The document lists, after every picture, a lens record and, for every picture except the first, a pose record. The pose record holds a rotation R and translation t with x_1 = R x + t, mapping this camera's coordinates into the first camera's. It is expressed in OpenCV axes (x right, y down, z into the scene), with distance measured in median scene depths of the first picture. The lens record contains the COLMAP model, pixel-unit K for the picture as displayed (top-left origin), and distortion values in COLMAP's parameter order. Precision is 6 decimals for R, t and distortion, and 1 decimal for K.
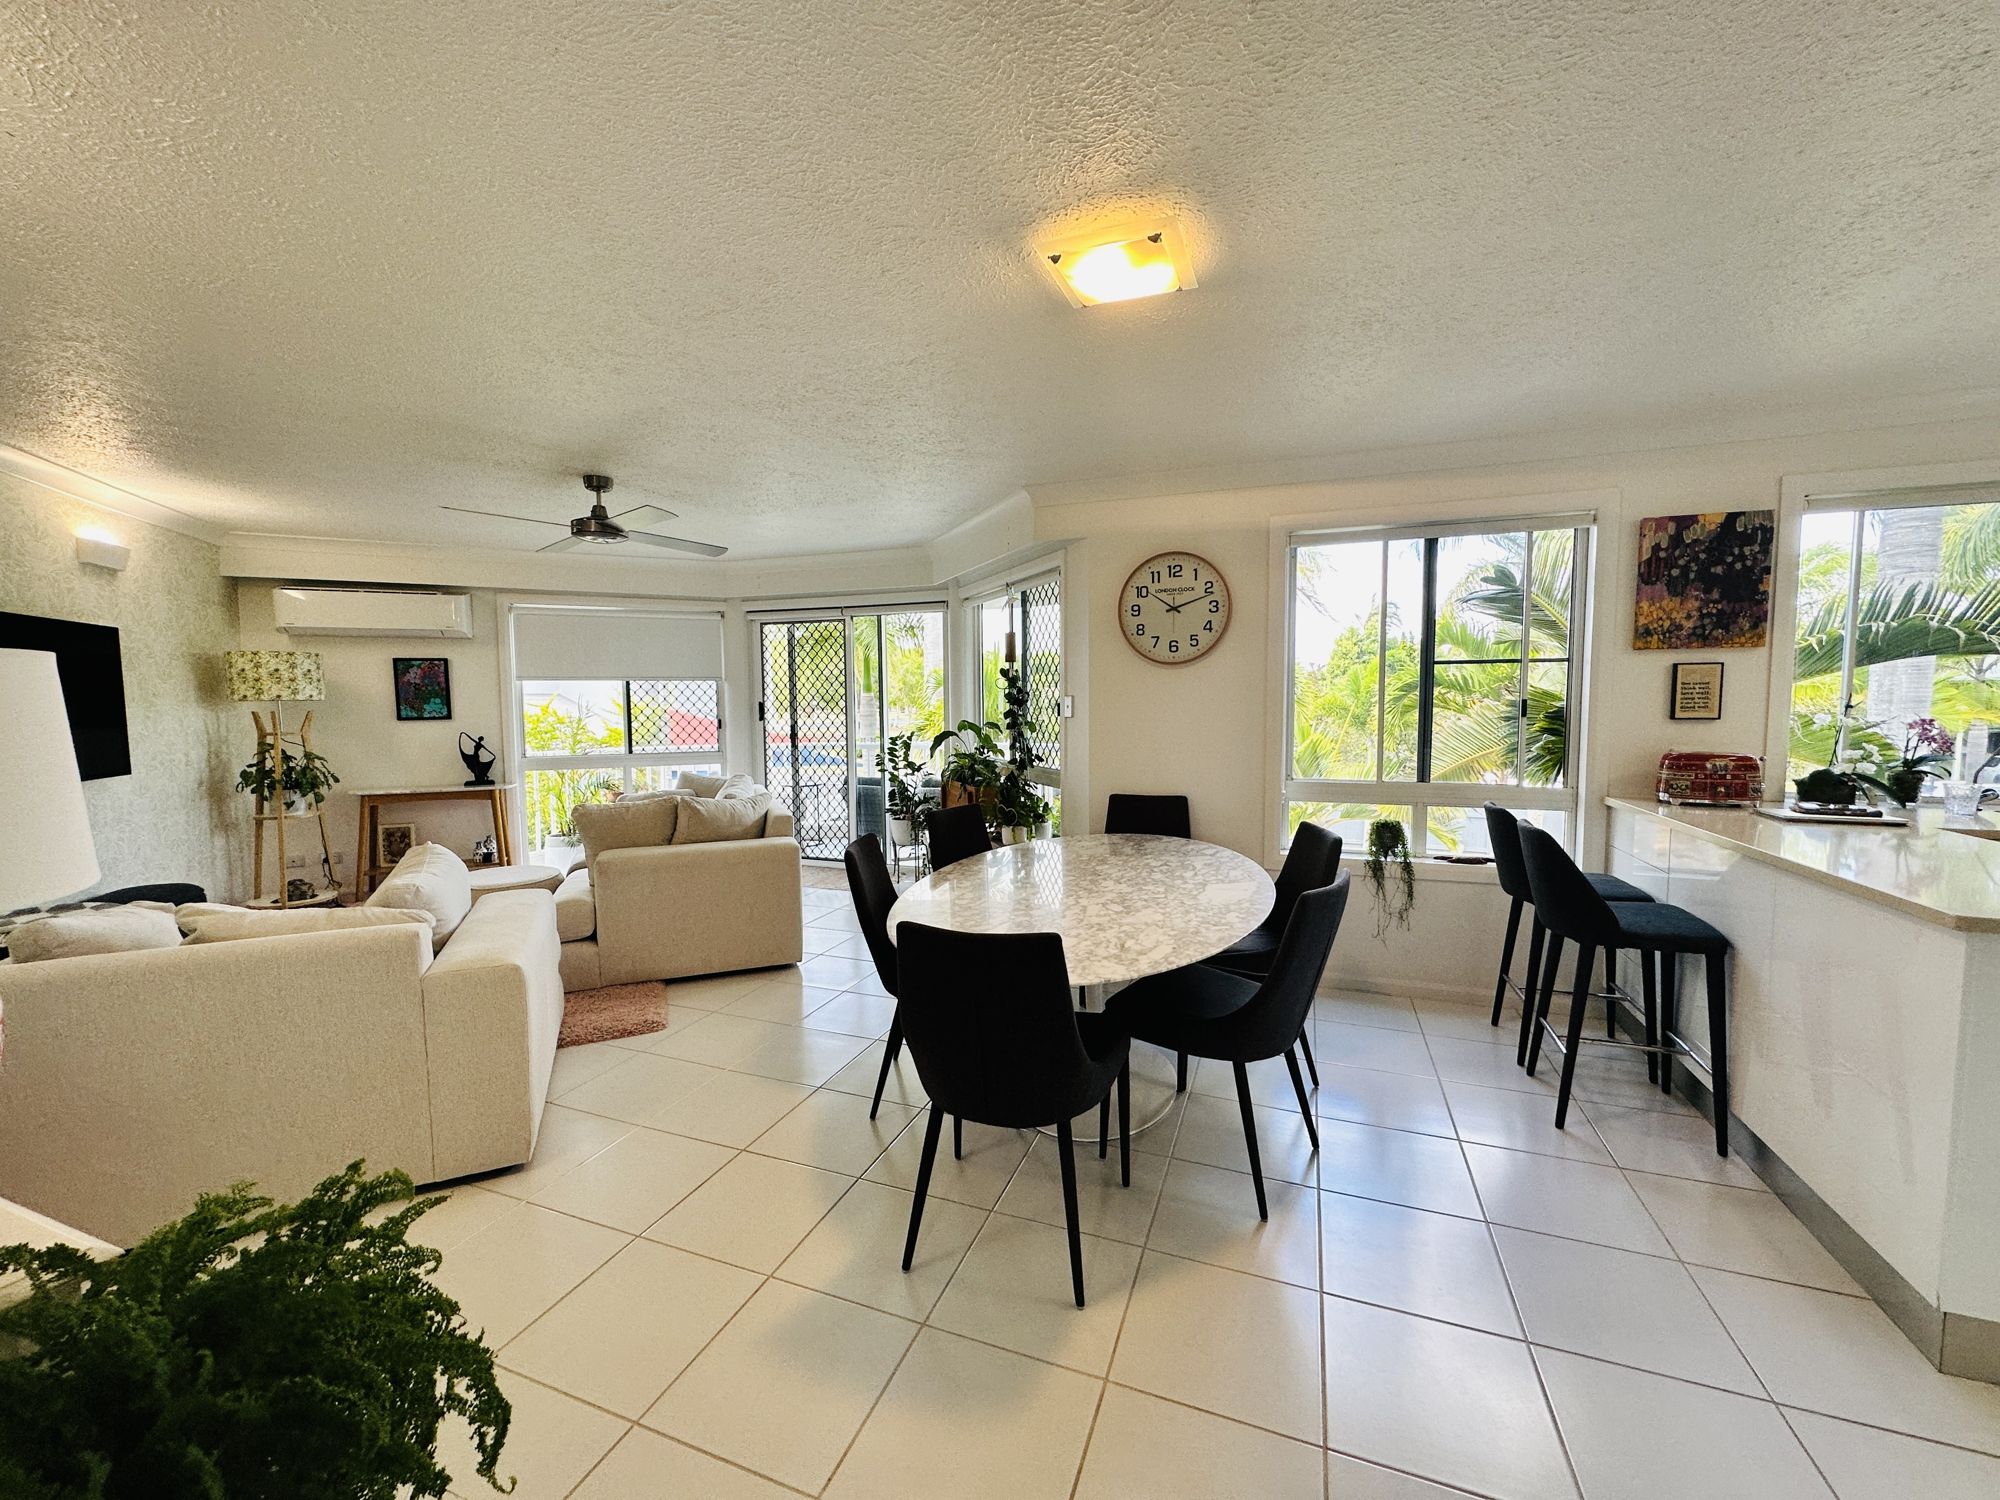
lens RADIAL K [[795.0, 0, 1000.0], [0, 795.0, 750.0], [0, 0, 1]] dist [-0.000693, 0.000071]
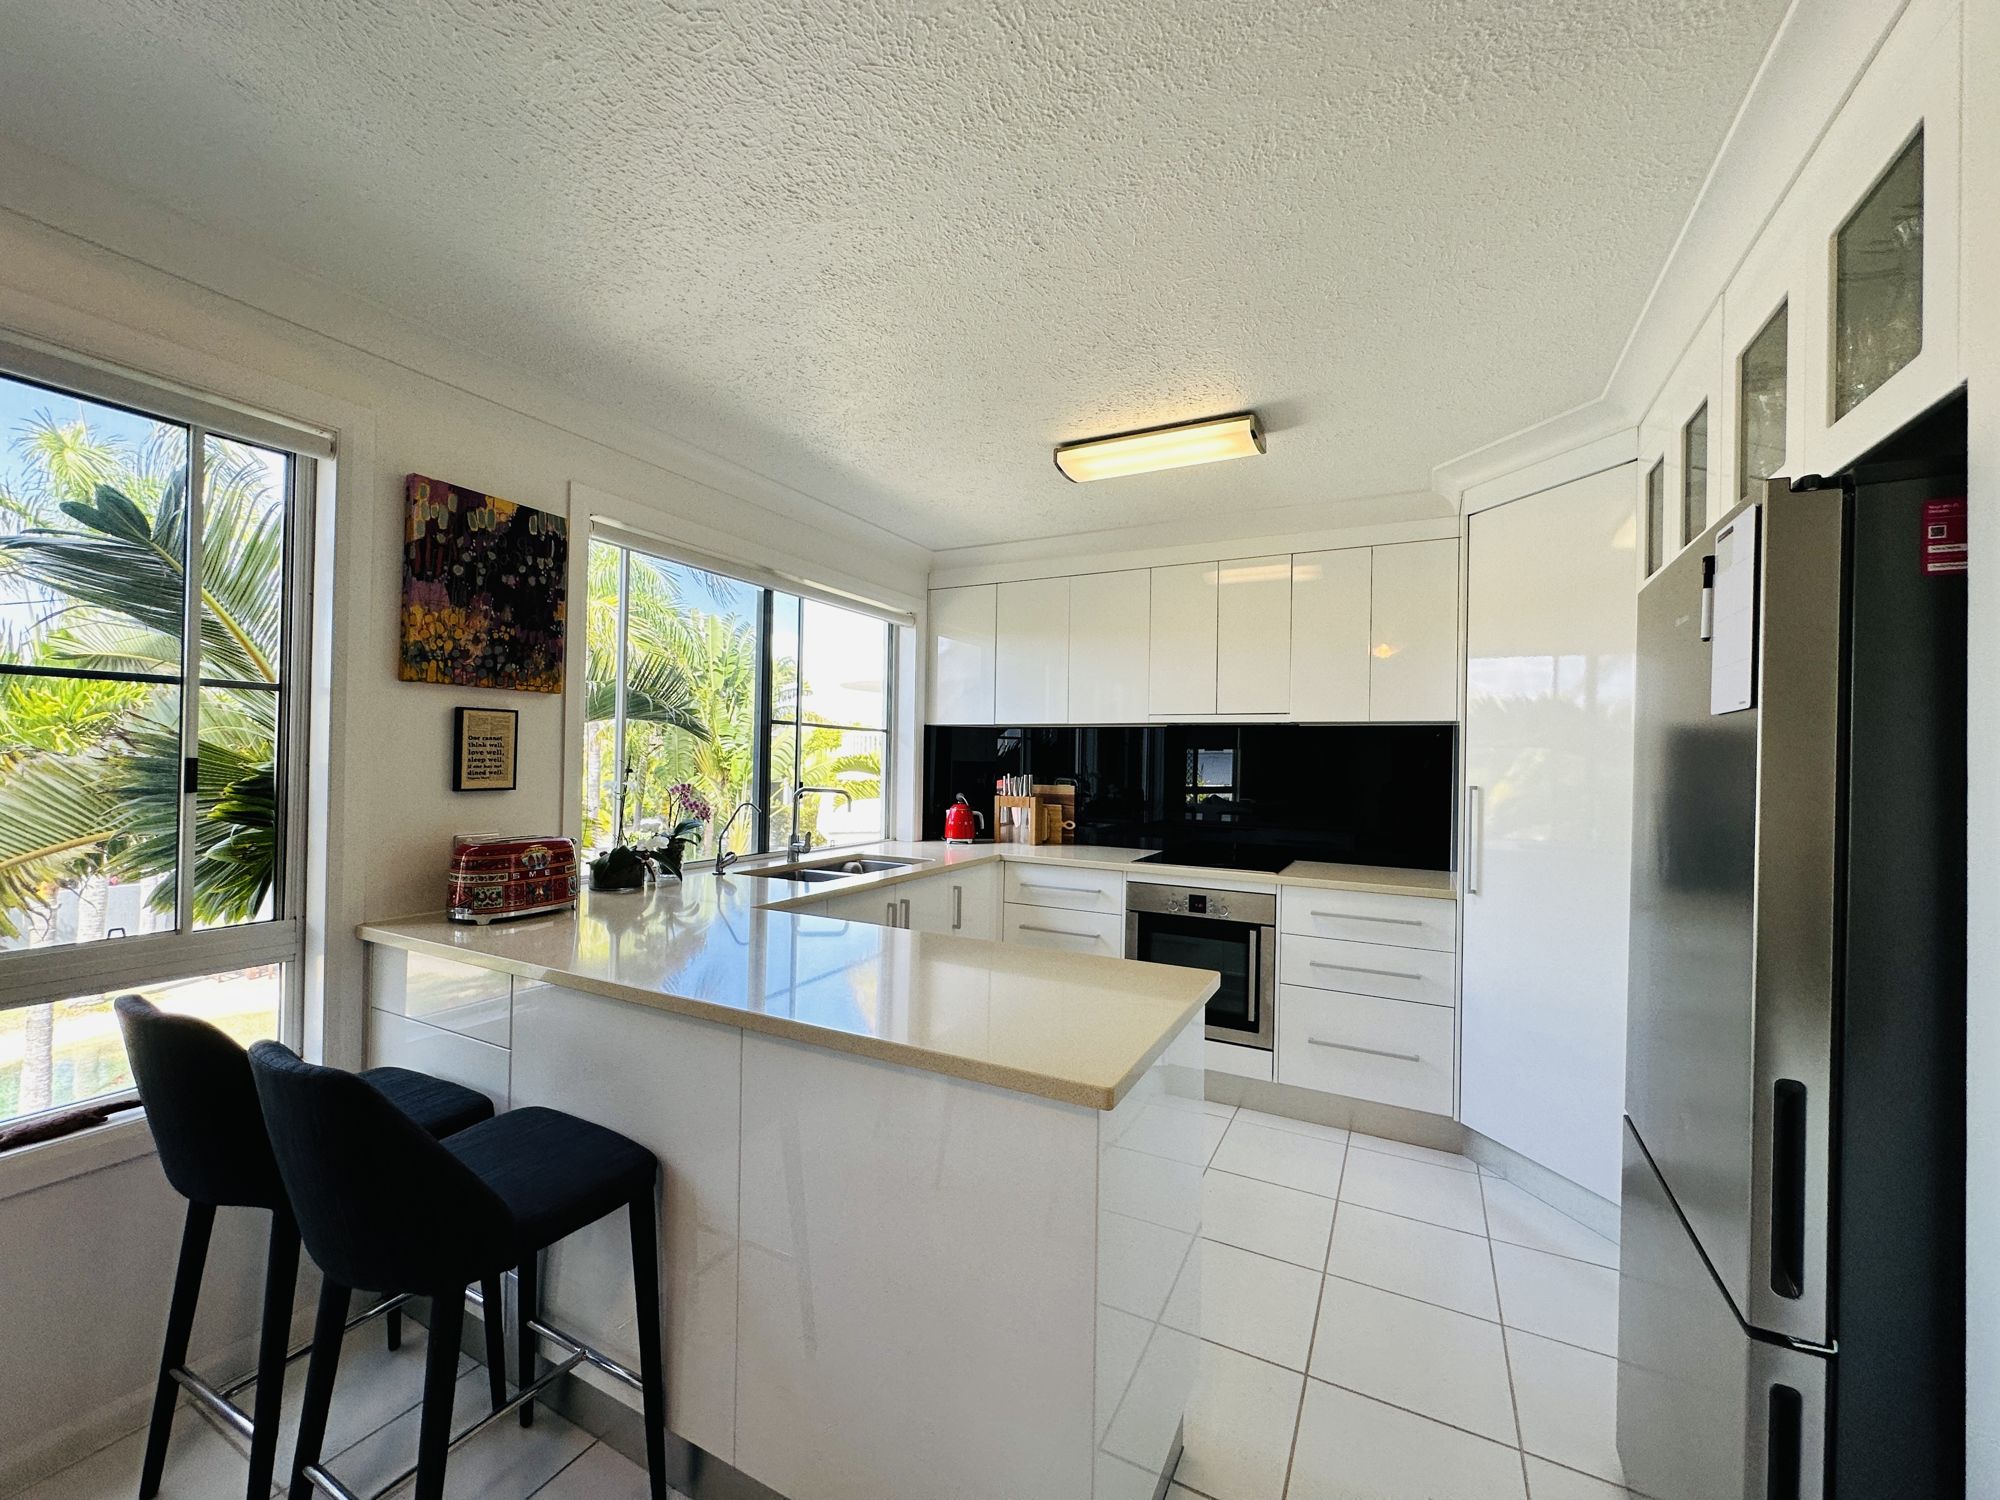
lens RADIAL K [[795.0, 0, 1000.0], [0, 795.0, 750.0], [0, 0, 1]] dist [-0.000693, 0.000071]
pose [[0.113577, 0.017832, 0.993369, 0.244070], [0.049523, 0.998494, -0.023586, -0.035626], [-0.992294, 0.051873, 0.112523, 0.484410]]
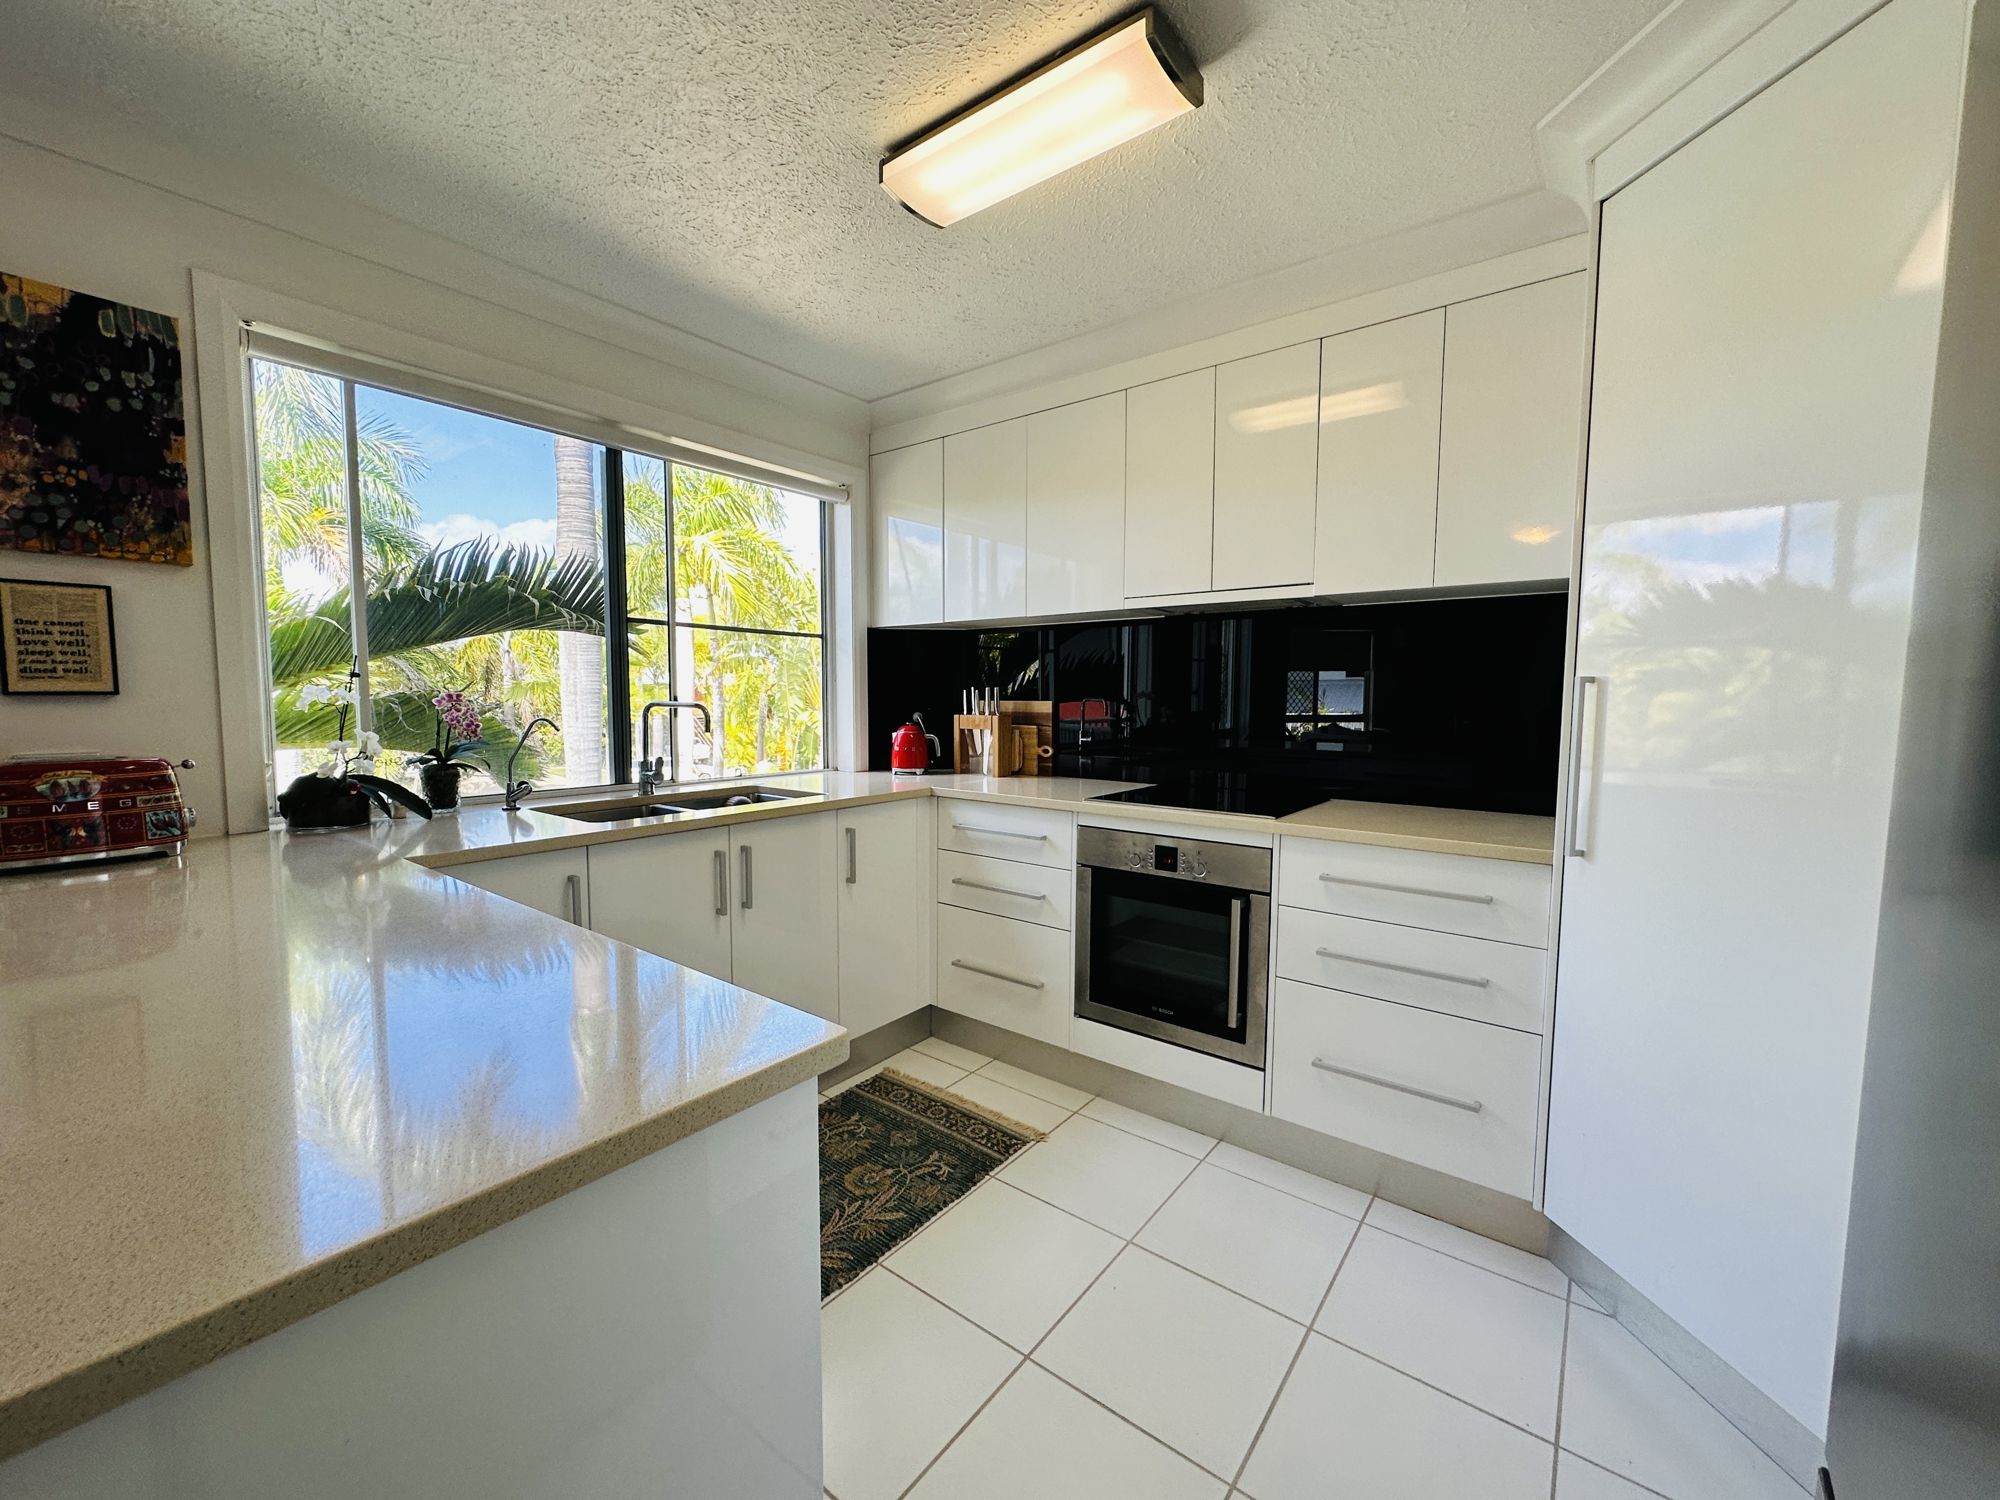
lens RADIAL K [[795.0, 0, 1000.0], [0, 795.0, 750.0], [0, 0, 1]] dist [-0.000693, 0.000071]
pose [[0.288321, -0.062387, 0.955499, 0.566844], [0.060950, 0.997047, 0.046708, 0.009442], [-0.955592, 0.044771, 0.291272, 0.284978]]
